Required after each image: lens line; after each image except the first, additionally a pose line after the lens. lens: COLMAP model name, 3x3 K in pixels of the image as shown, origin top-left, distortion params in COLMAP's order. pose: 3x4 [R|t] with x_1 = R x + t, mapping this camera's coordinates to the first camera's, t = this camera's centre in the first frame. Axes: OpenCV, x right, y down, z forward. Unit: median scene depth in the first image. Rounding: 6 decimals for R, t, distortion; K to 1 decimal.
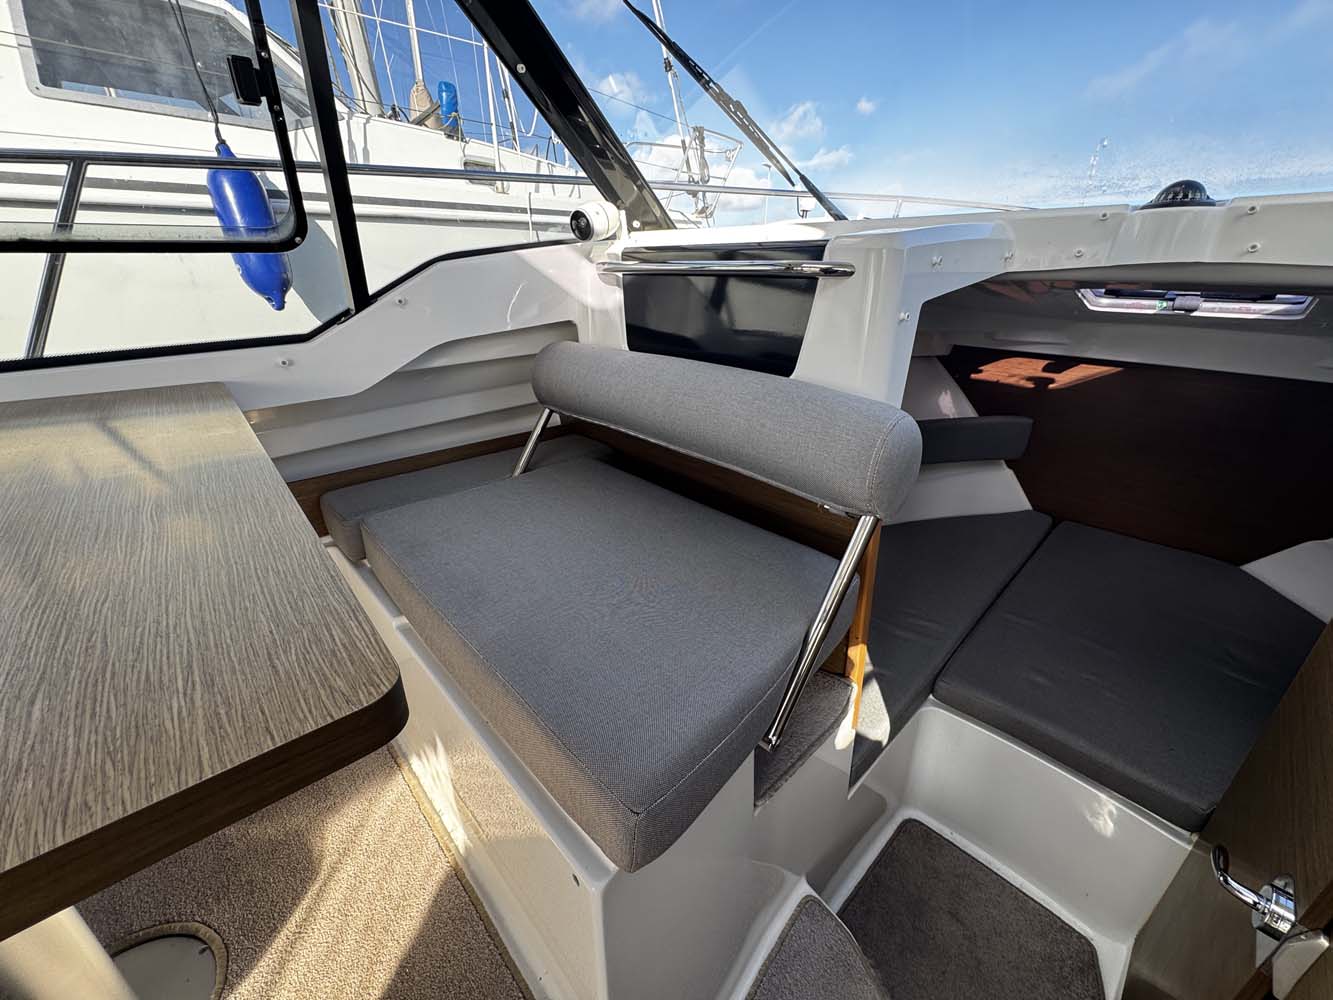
lens RADIAL K [[529.8, 0, 668.5], [0, 529.8, 498.6], [0, 0, 1]] dist [-0.001627, -0.000153]
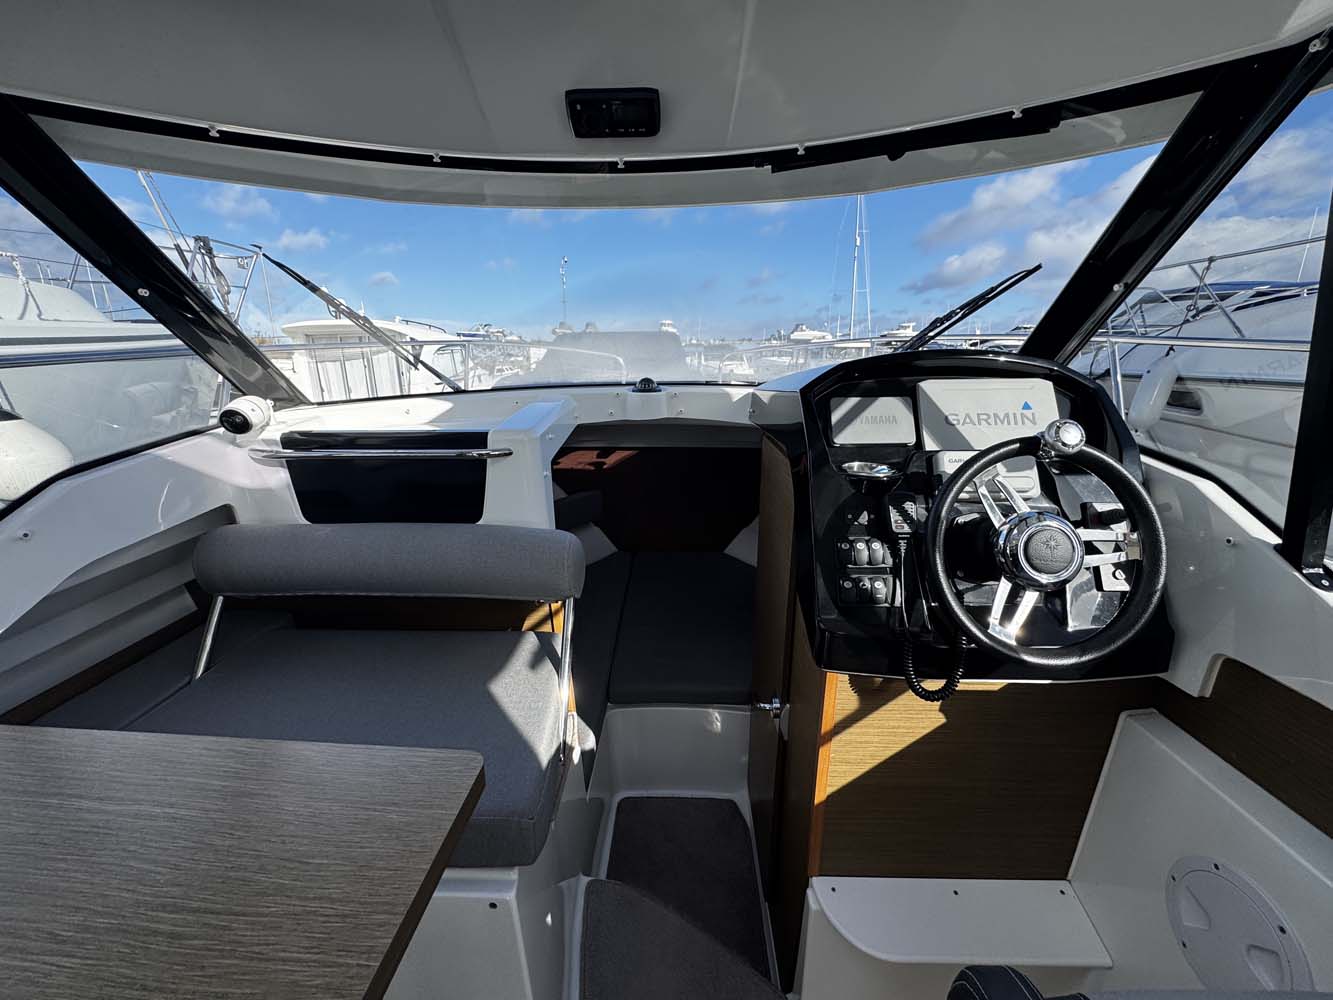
lens RADIAL K [[529.8, 0, 668.5], [0, 529.8, 498.6], [0, 0, 1]] dist [-0.001627, -0.000153]
pose [[0.706974, -0.199904, 0.678400, -0.274718], [0.289629, 0.956933, -0.019849, -0.084847], [-0.645215, 0.210517, 0.734425, -0.285848]]
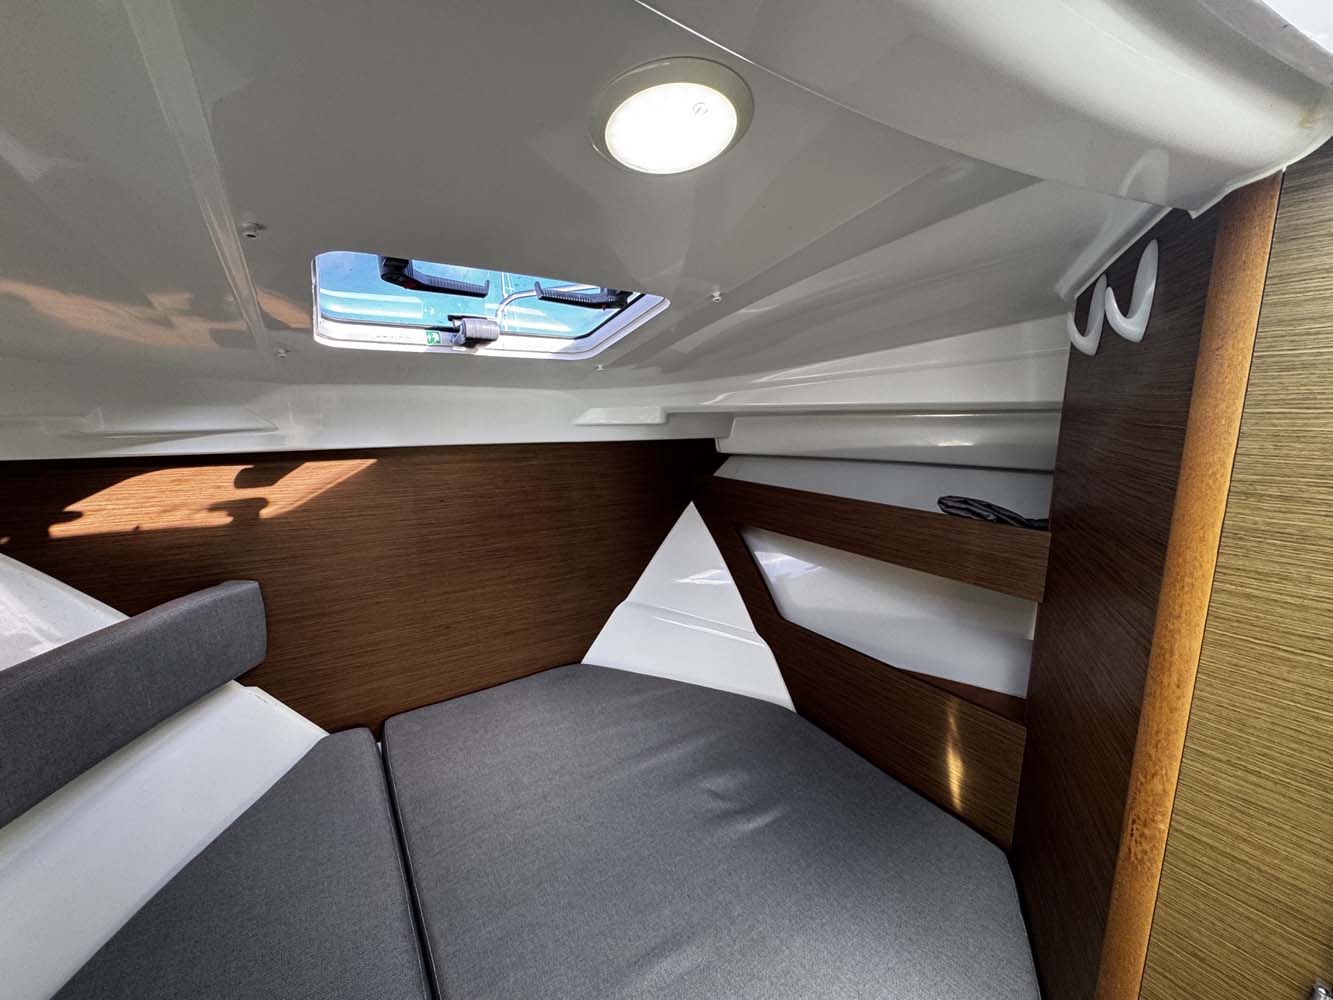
lens RADIAL K [[529.8, 0, 668.5], [0, 529.8, 498.6], [0, 0, 1]] dist [-0.001627, -0.000153]
pose [[0.161228, -0.178844, 0.970577, 0.518245], [0.389437, 0.915169, 0.103943, -0.222233], [-0.906832, 0.361220, 0.217199, 0.937557]]
